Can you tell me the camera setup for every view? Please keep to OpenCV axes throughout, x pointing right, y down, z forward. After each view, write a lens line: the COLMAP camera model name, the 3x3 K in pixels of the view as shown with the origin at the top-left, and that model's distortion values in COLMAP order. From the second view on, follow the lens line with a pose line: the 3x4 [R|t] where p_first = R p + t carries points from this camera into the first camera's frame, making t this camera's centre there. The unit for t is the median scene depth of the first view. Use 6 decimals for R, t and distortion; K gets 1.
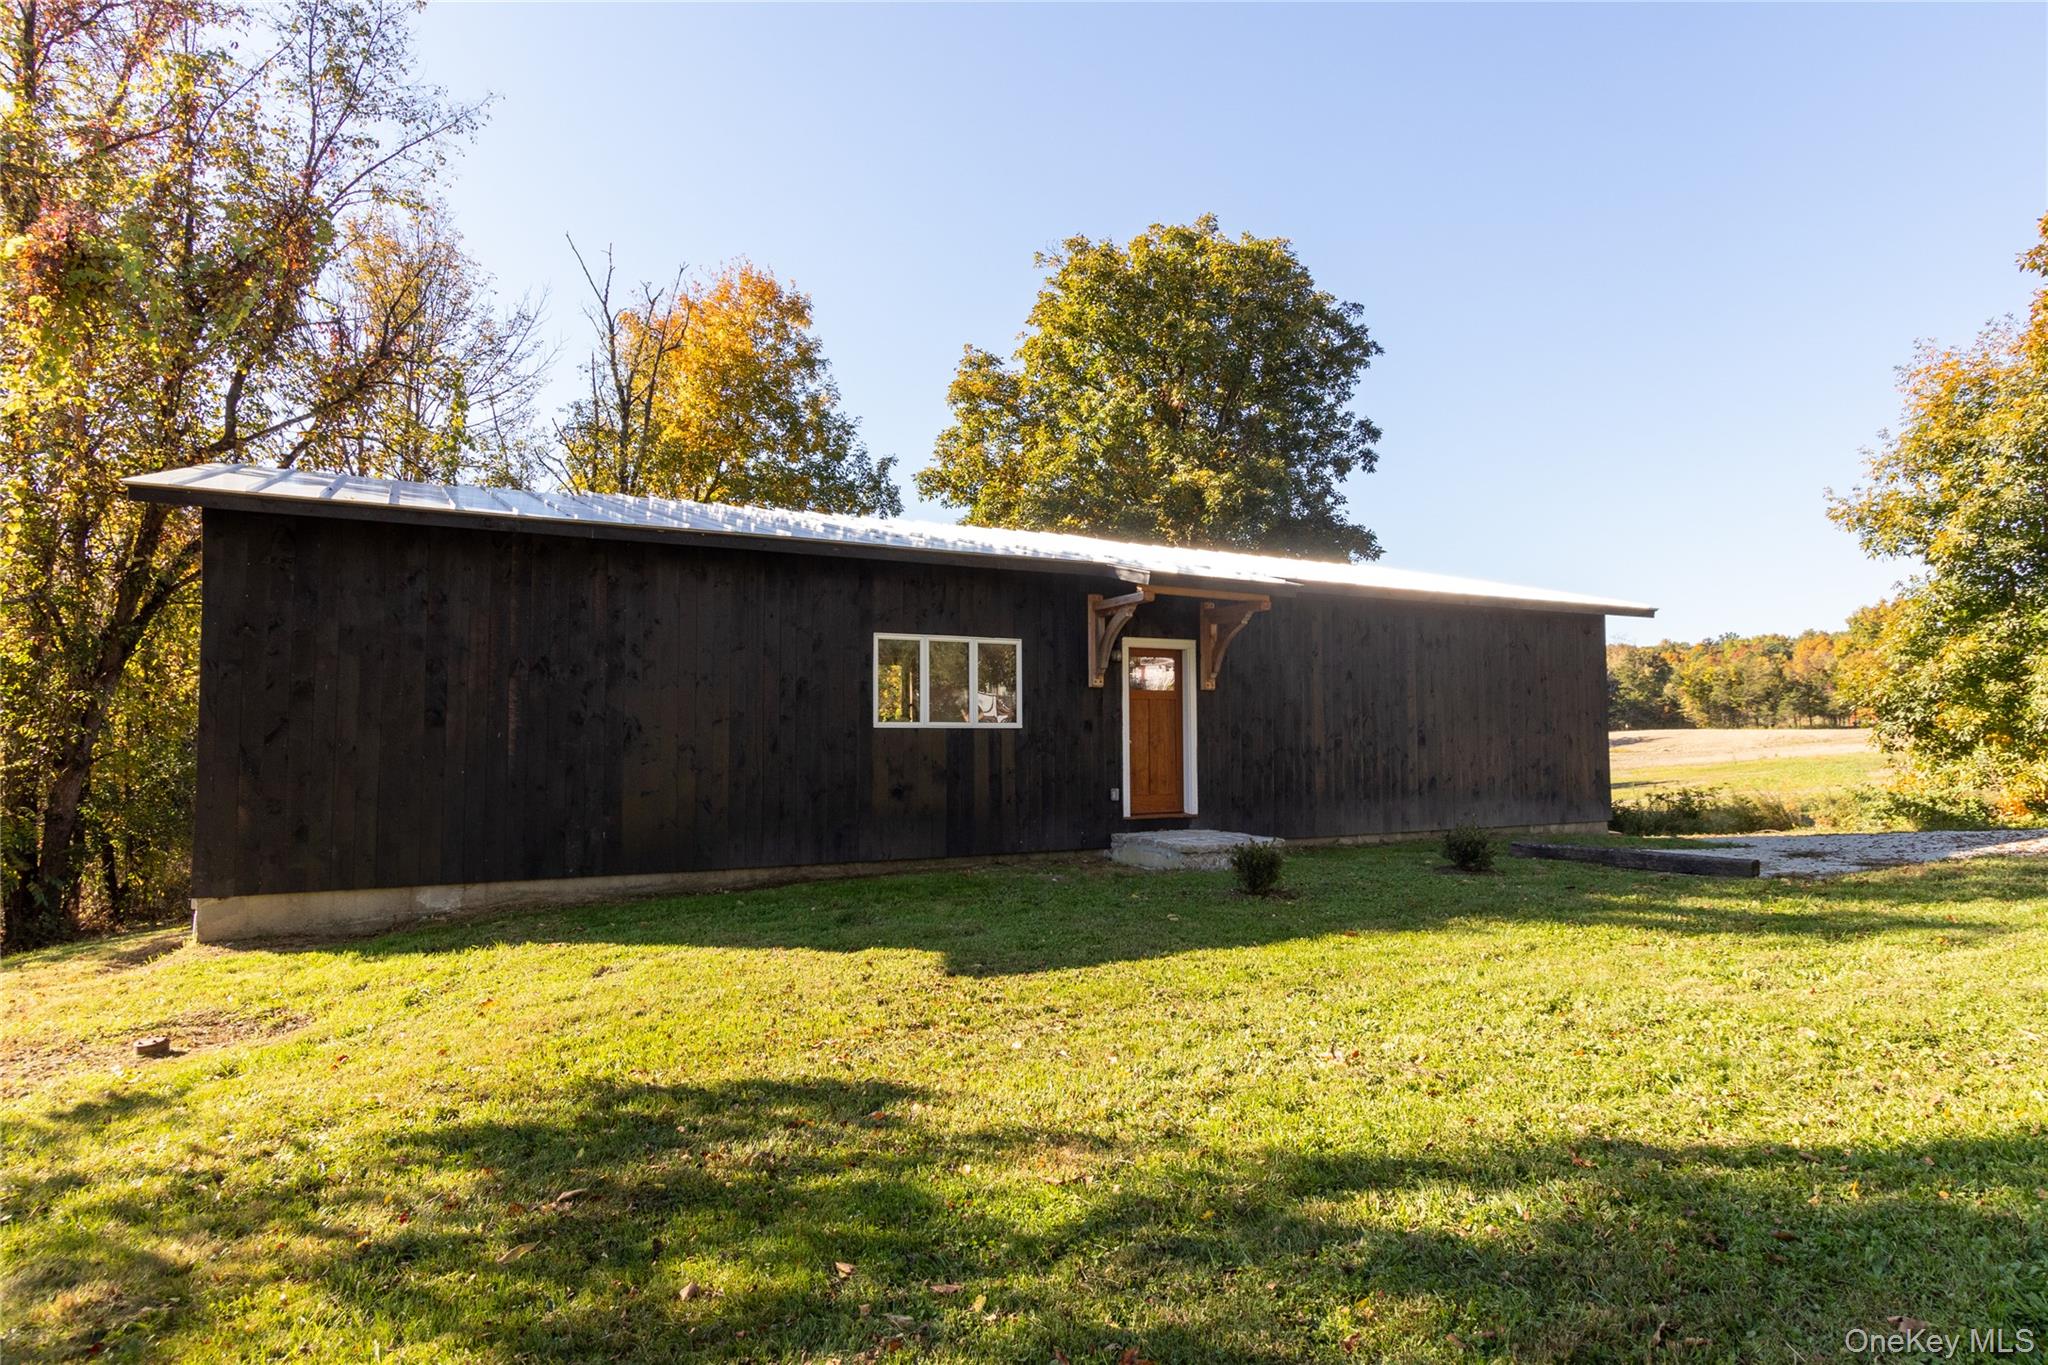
lens RADIAL K [[1142.1, 0, 1024.0], [0, 1142.1, 682.5], [0, 0, 1]] dist [-0.003547, 0.000048]
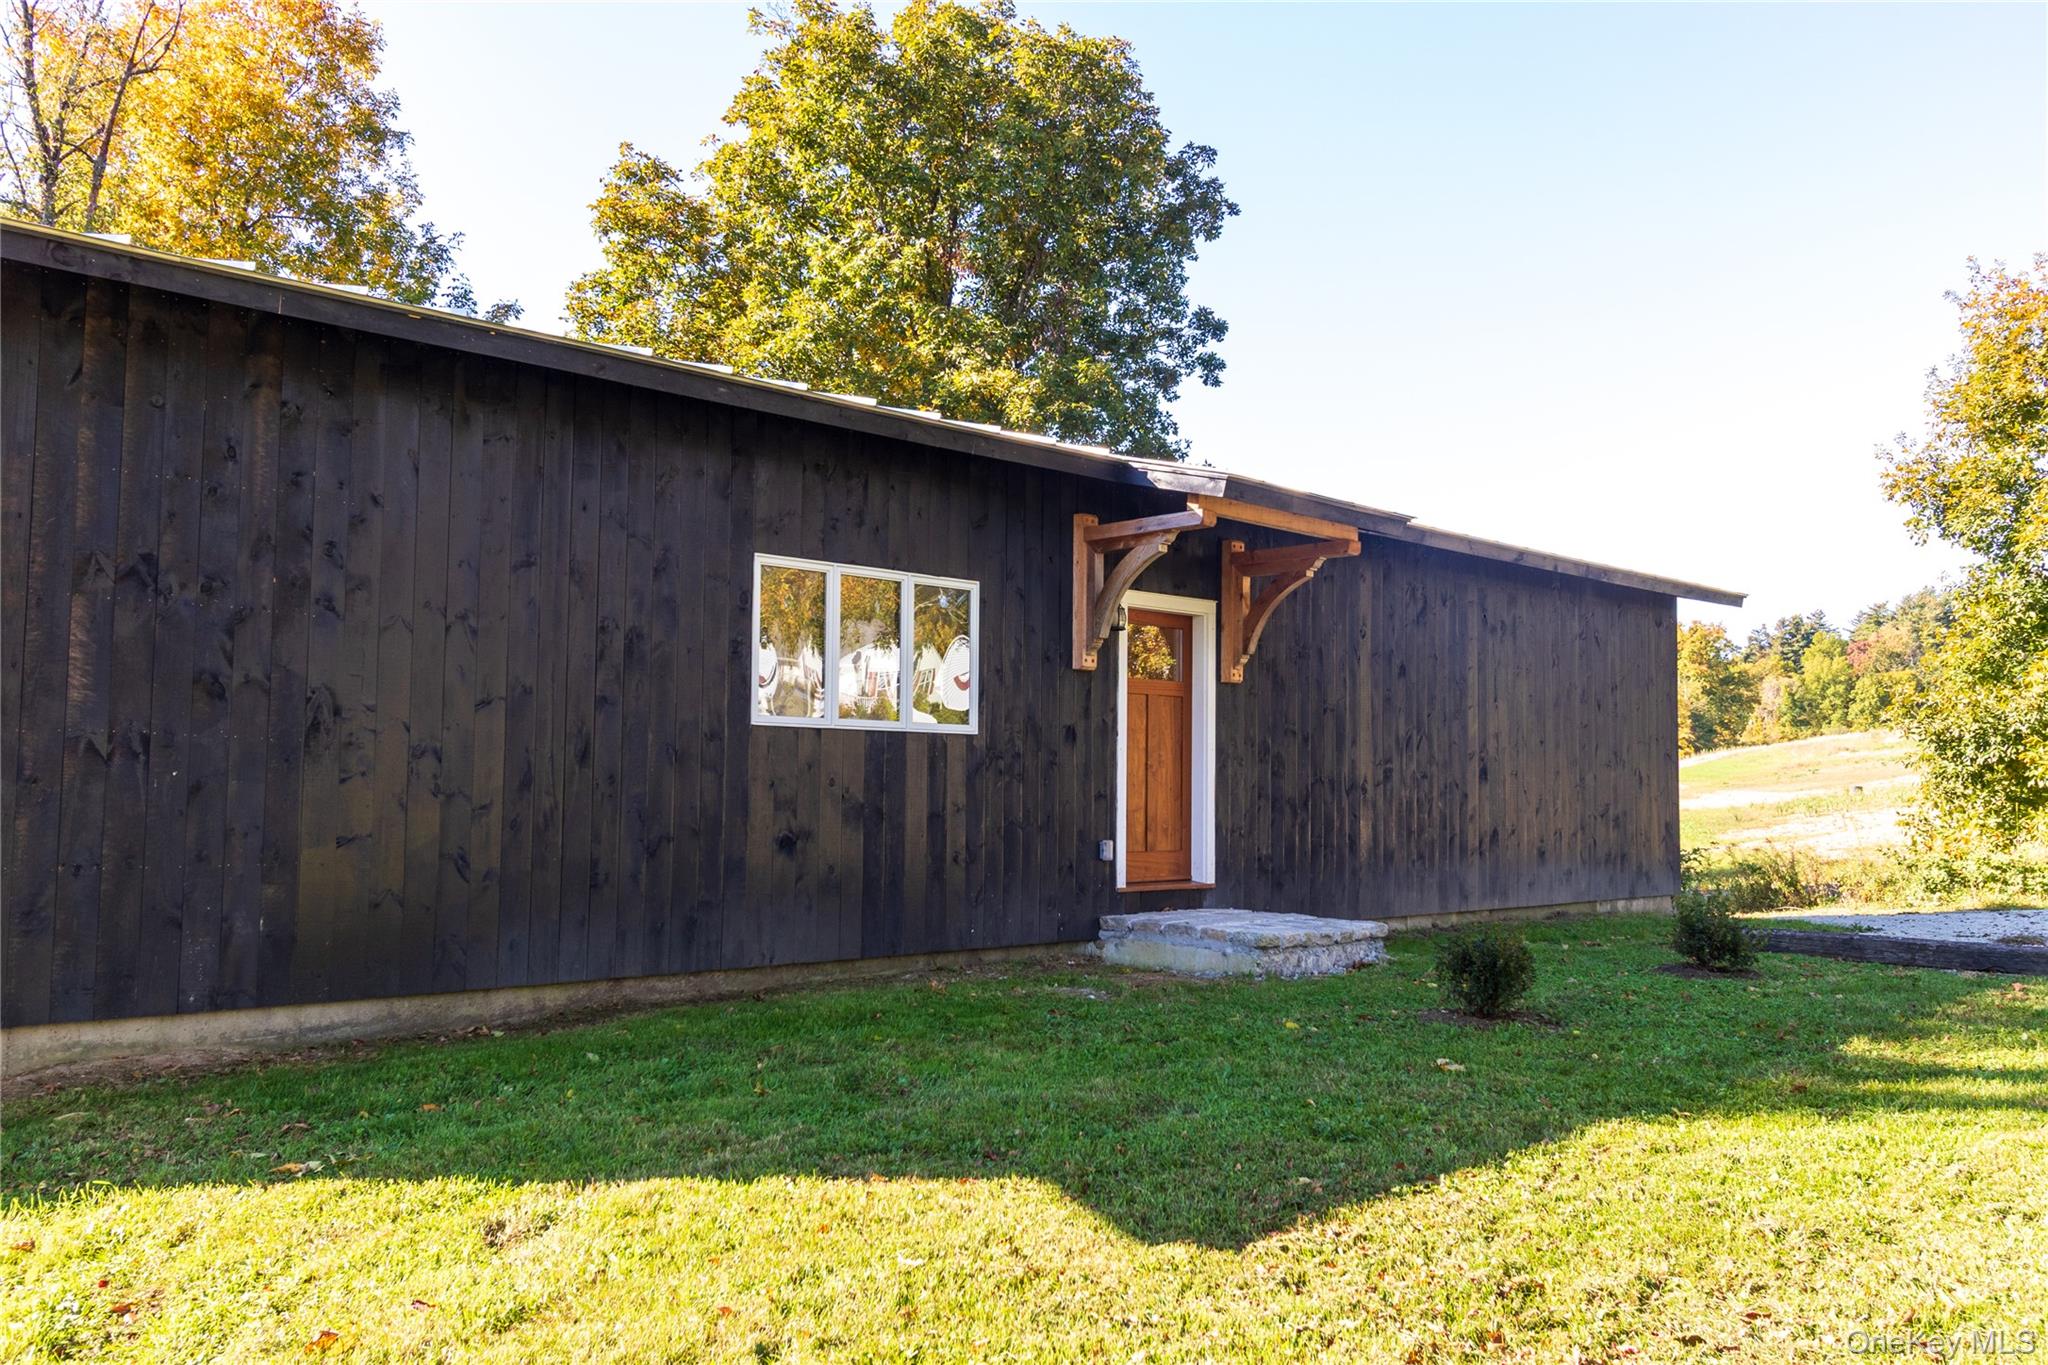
lens RADIAL K [[1642.0, 0, 1024.0], [0, 1642.0, 682.5], [0, 0, 1]] dist [0.007867, -0.006441]
pose [[0.961598, 0.032403, 0.272542, -0.190053], [-0.029187, 0.999448, -0.015846, 0.023903], [-0.272905, 0.007283, 0.962013, 0.175089]]
